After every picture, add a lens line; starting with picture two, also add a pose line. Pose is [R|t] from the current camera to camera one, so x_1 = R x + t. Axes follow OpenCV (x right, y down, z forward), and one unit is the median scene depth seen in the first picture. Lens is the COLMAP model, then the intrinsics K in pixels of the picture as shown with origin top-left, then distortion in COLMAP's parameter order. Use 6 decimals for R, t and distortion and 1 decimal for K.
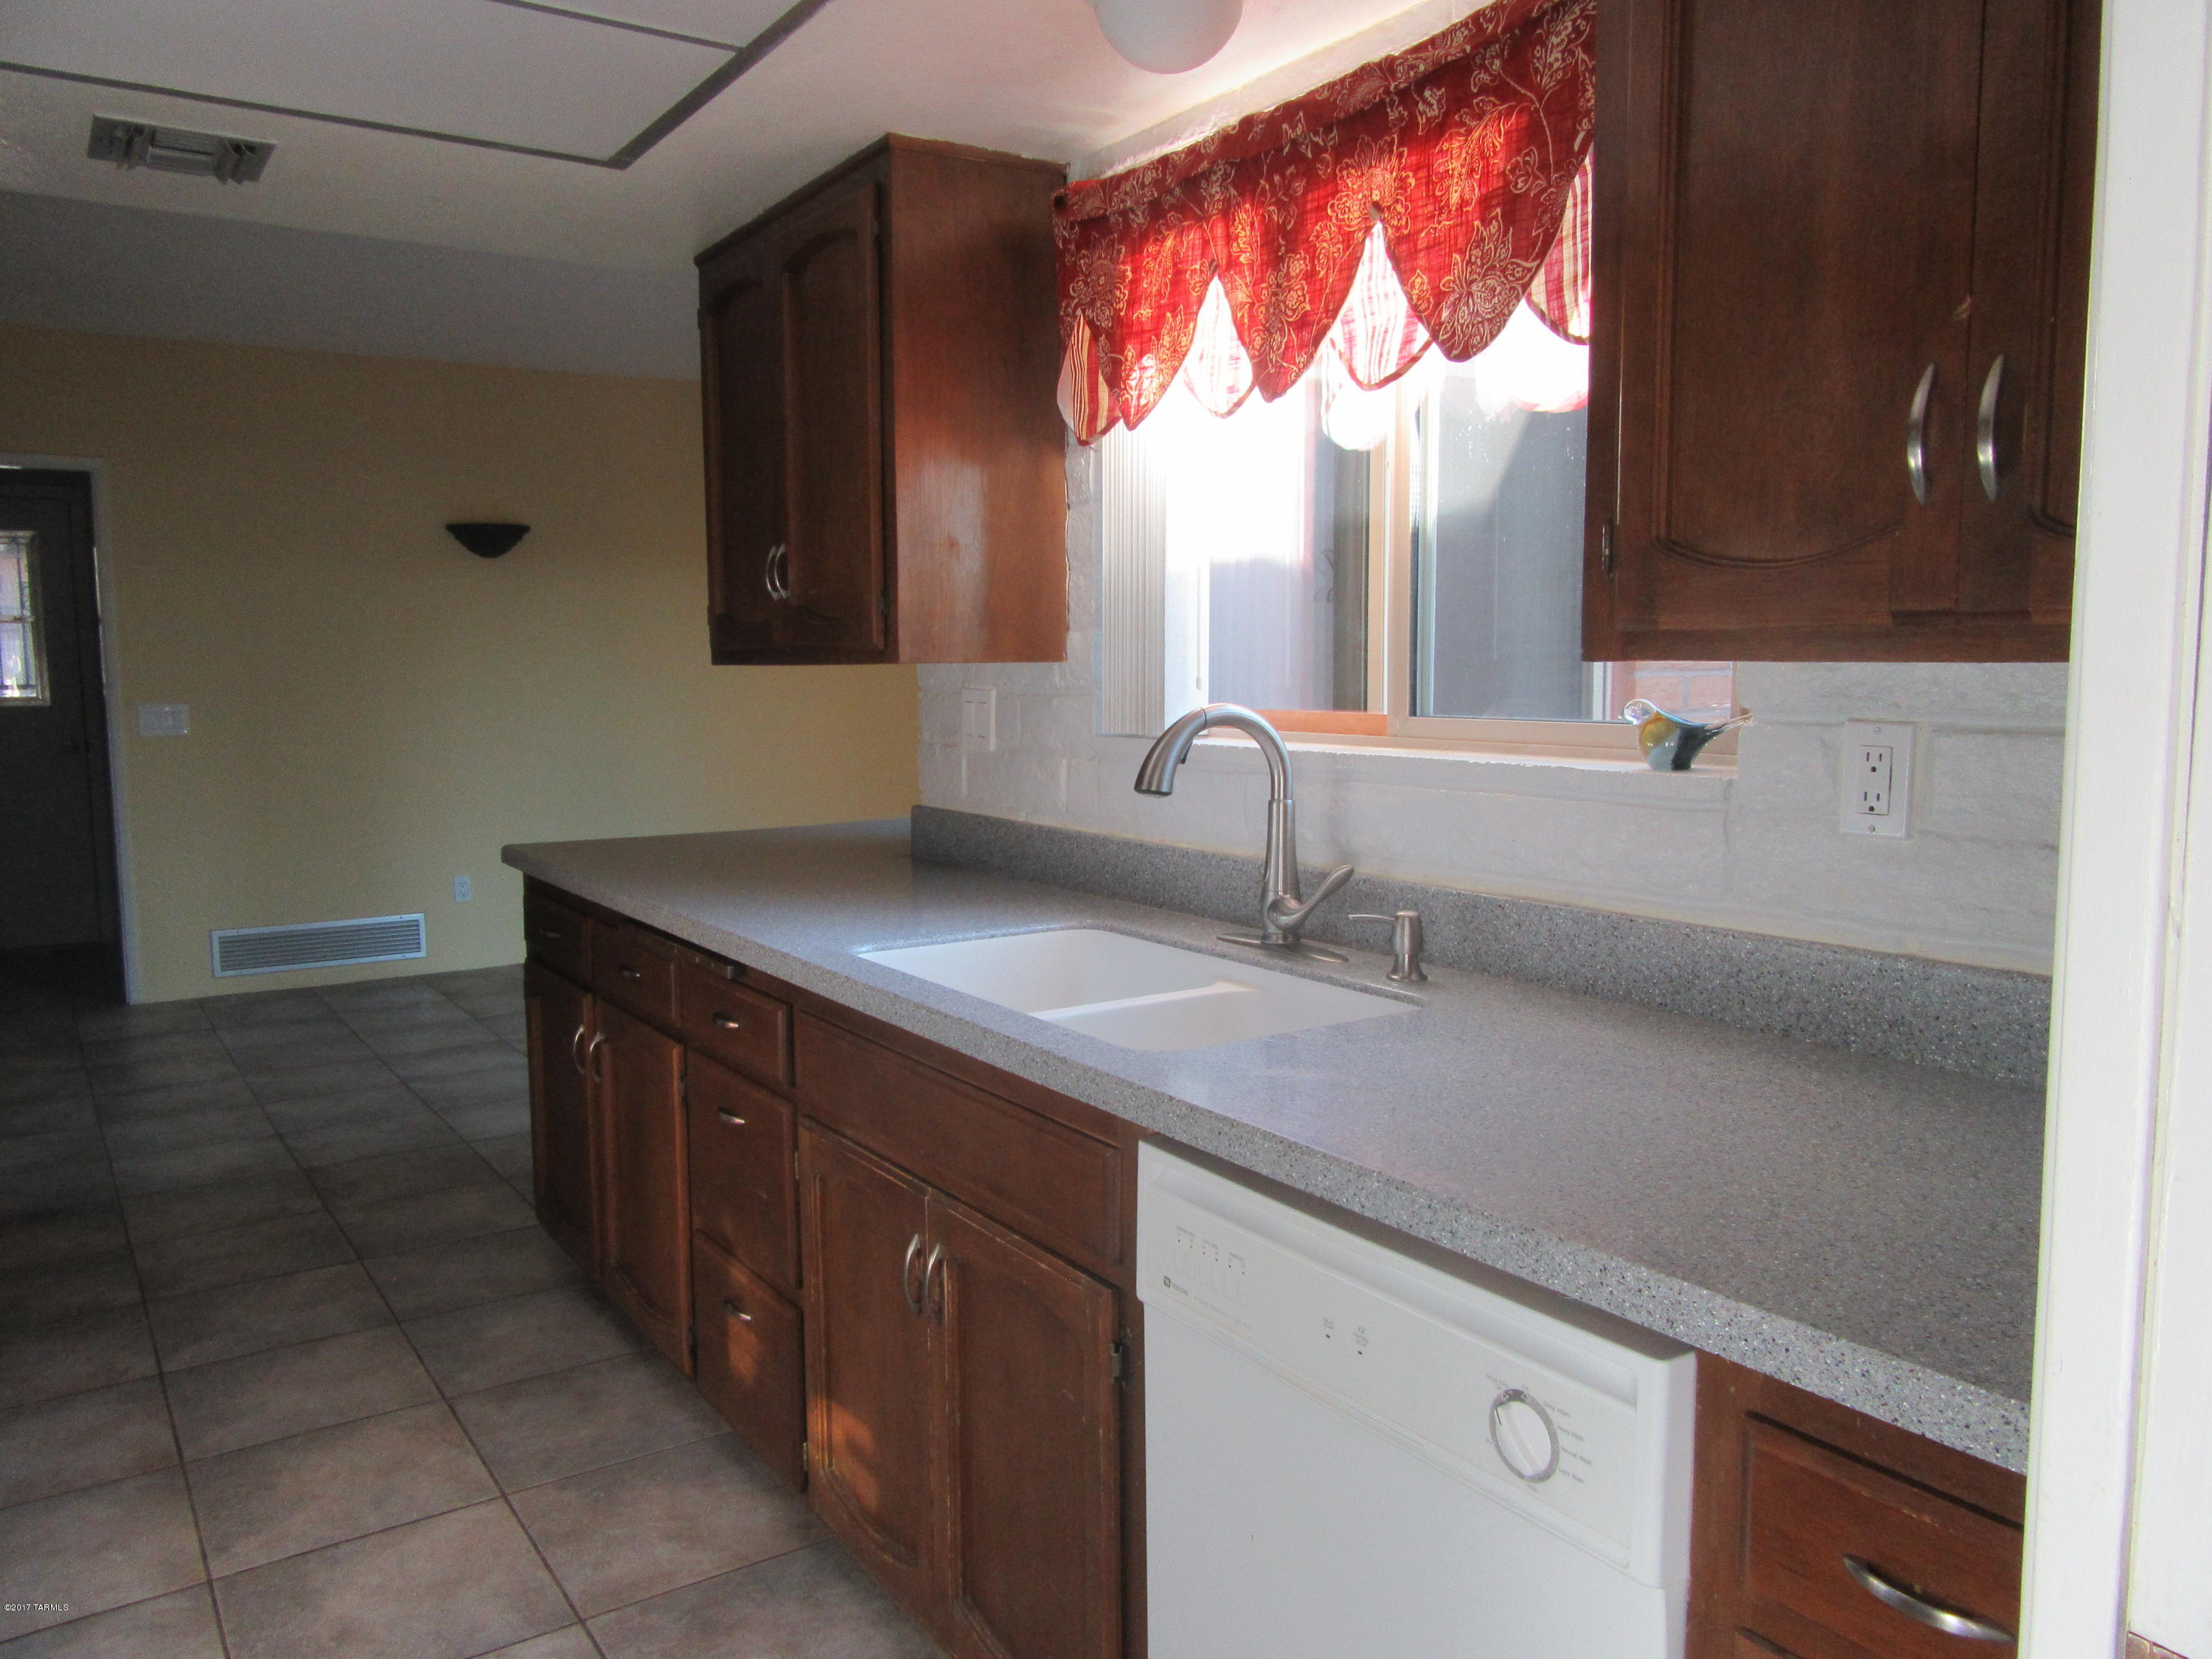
lens RADIAL K [[1646.7, 0, 1105.7], [0, 1646.7, 827.4], [0, 0, 1]] dist [0.002739, -0.004610]
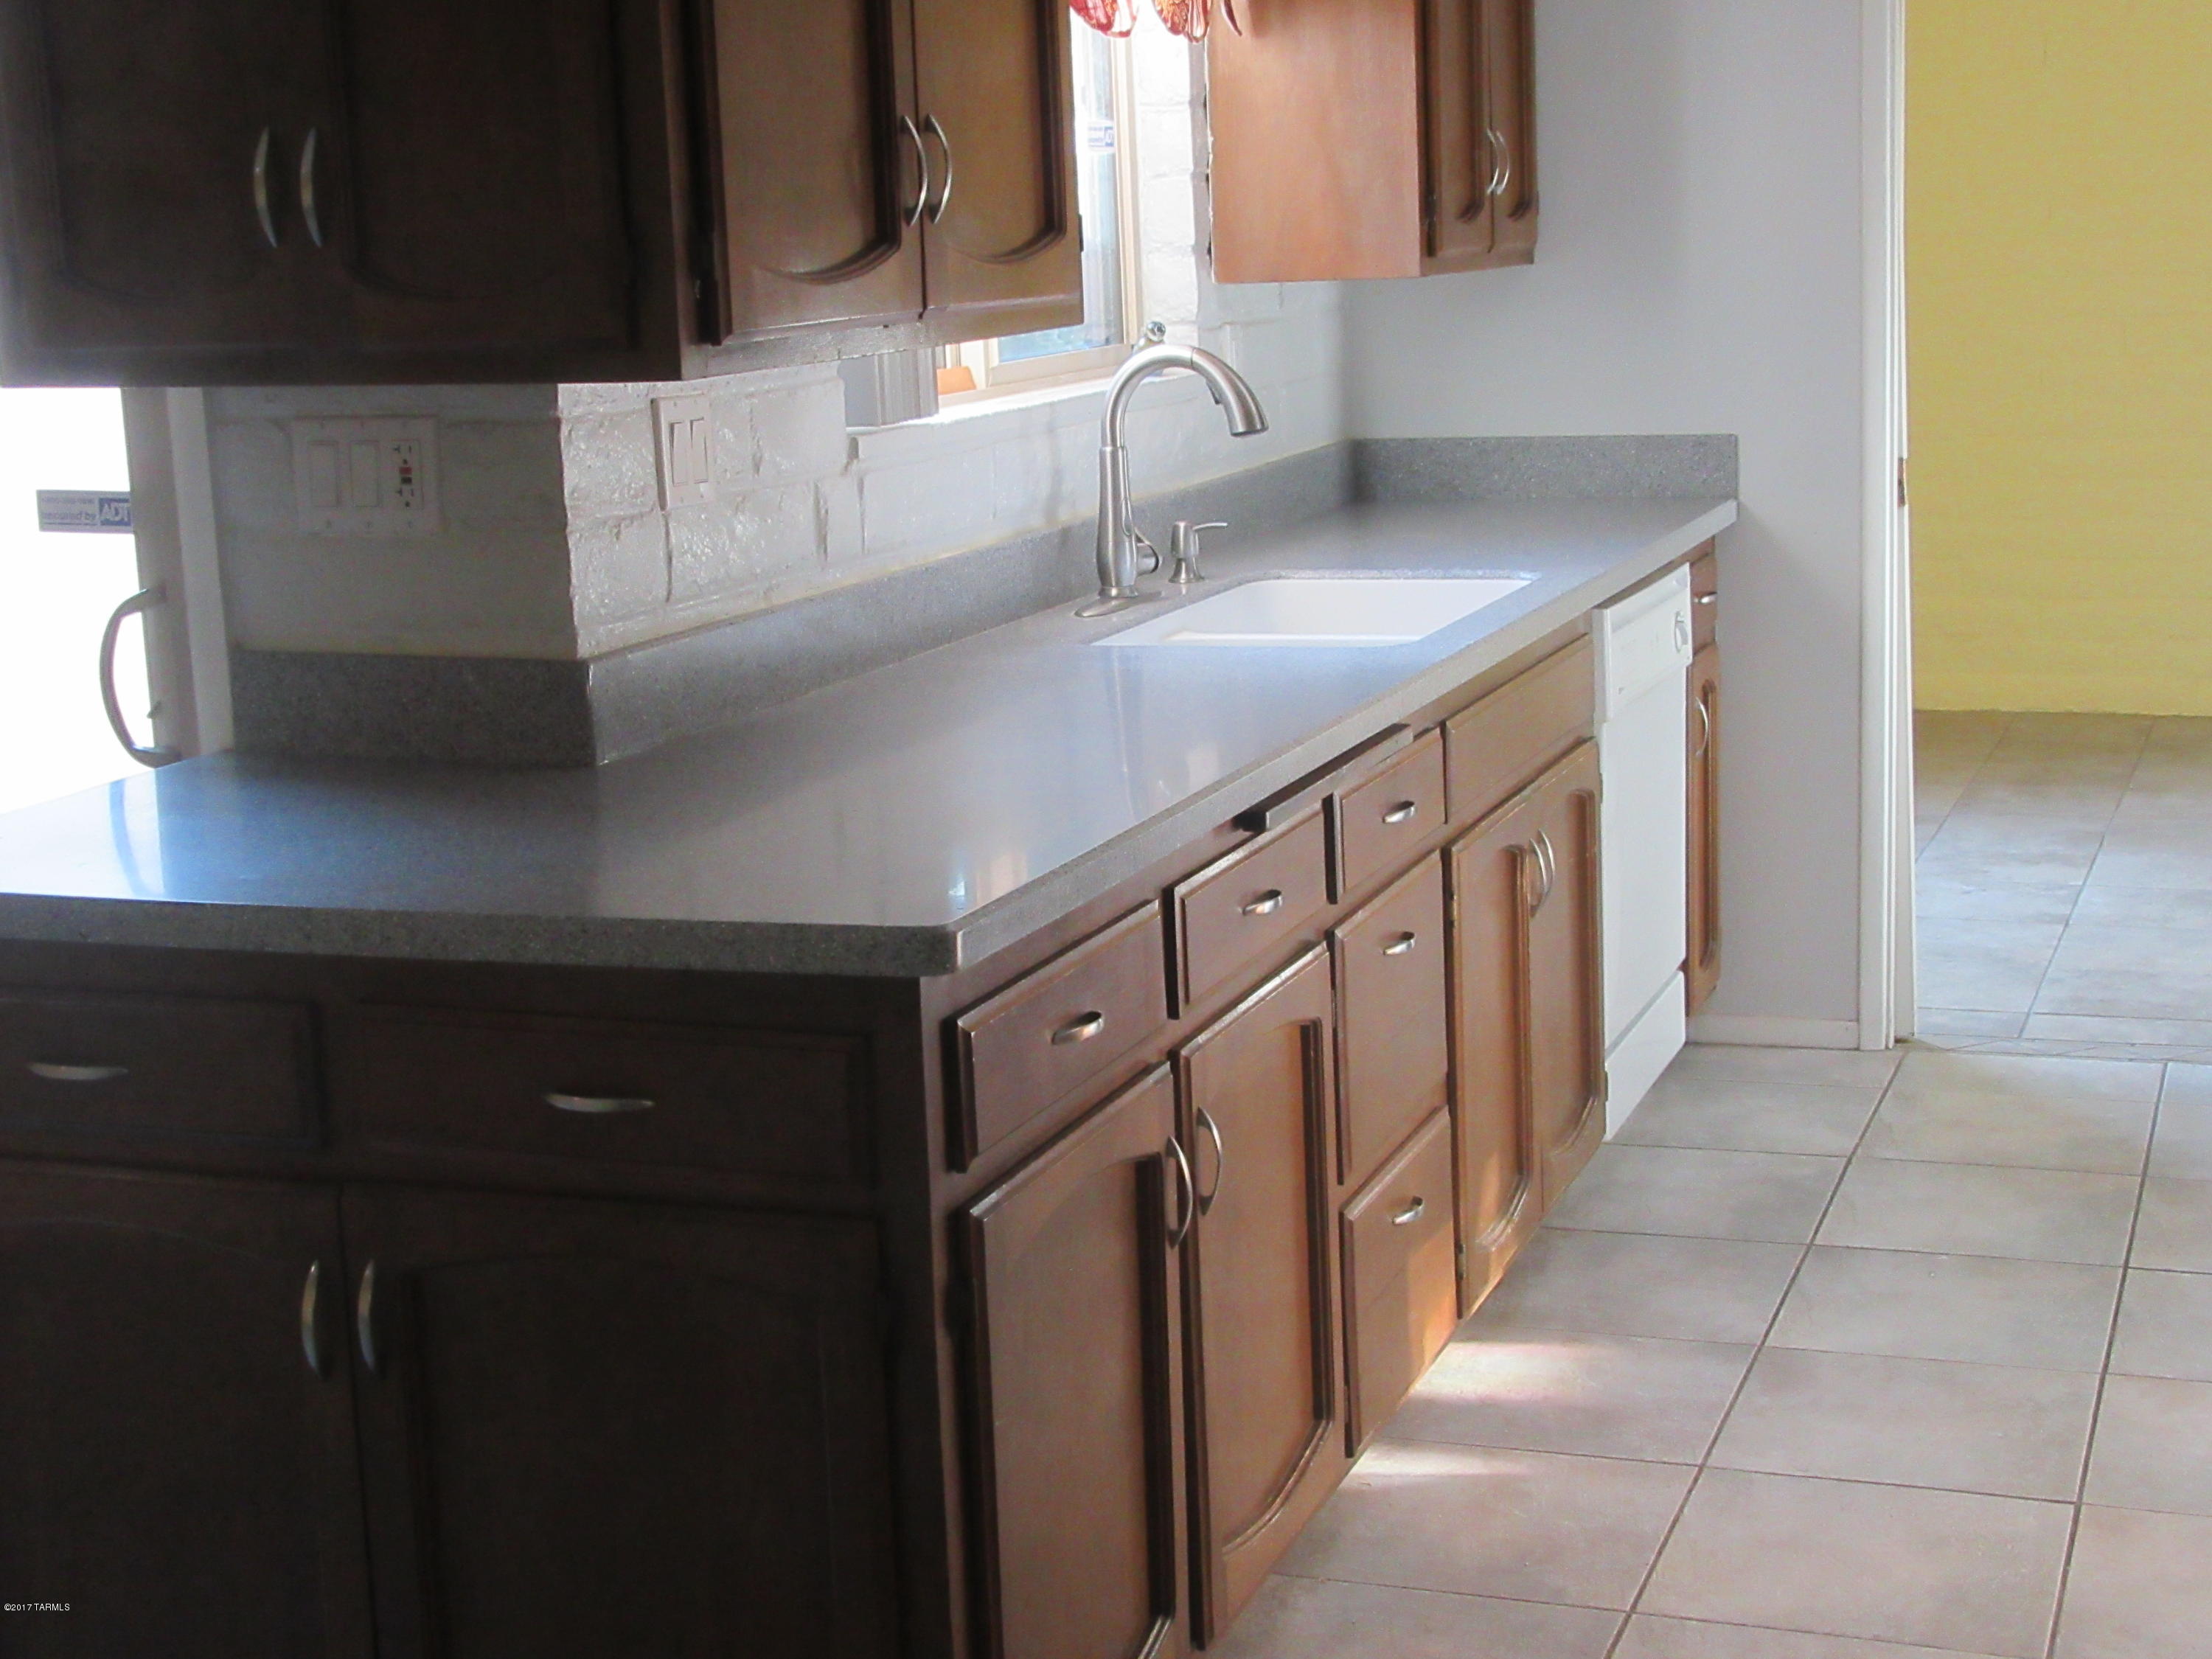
lens RADIAL K [[3320.2, 0, 1105.7], [0, 3320.2, 829.2], [0, 0, 1]] dist [-0.017224, 0.000000]
pose [[-0.589305, -0.110974, 0.800253, -1.228564], [0.134694, 0.963163, 0.232754, -0.211537], [-0.796603, 0.244952, -0.552650, 1.780608]]
